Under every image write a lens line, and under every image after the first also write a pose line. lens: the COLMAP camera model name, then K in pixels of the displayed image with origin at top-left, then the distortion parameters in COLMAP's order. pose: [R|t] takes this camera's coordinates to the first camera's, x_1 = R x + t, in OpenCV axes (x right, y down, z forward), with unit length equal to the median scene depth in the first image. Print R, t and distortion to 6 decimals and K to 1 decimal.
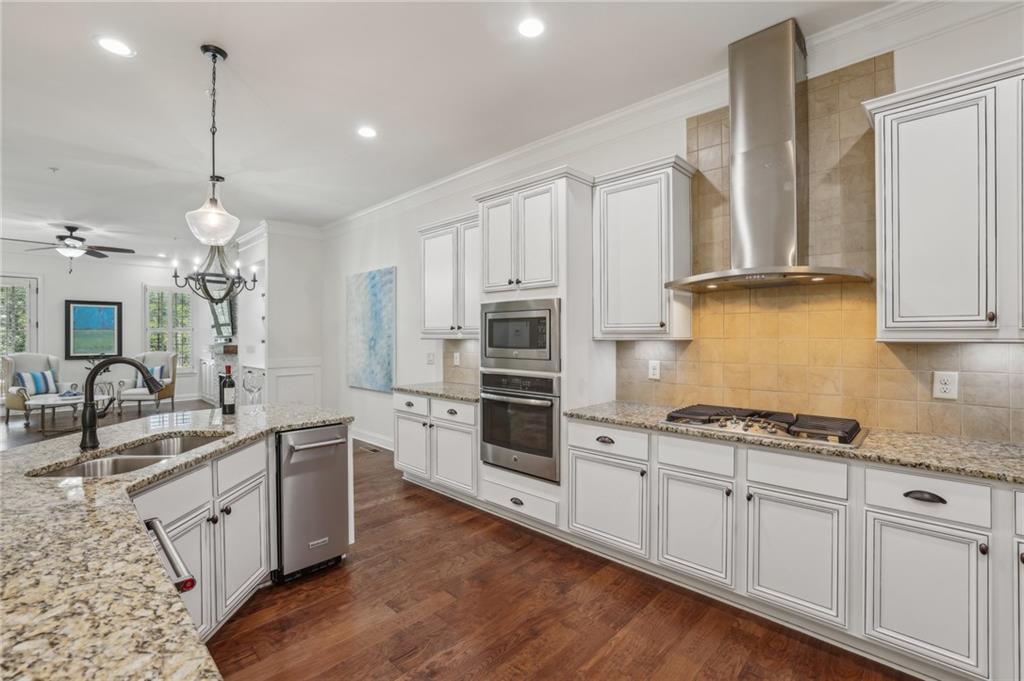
lens RADIAL K [[454.8, 0, 512.0], [0, 454.8, 340.5], [0, 0, 1]] dist [0.000007, -0.000018]
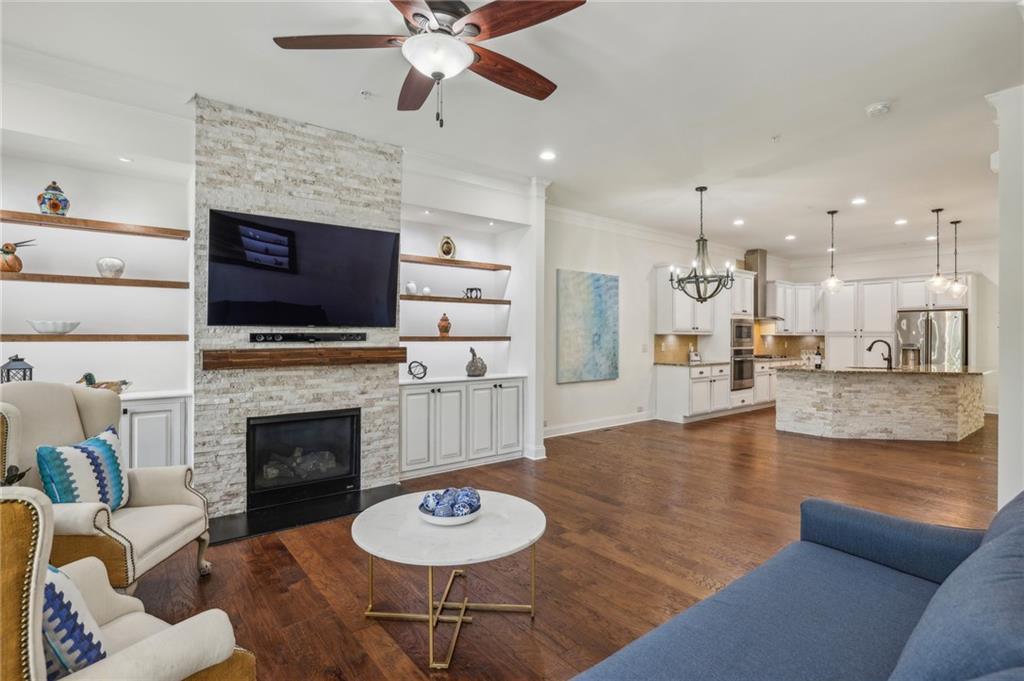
lens RADIAL K [[485.9, 0, 512.0], [0, 485.9, 340.5], [0, 0, 1]] dist [-0.000296, 0.000359]
pose [[0.121408, -0.013474, 0.992511, -1.545364], [0.004011, 0.999906, 0.013084, -0.005331], [-0.992595, 0.002392, 0.121451, 1.080256]]
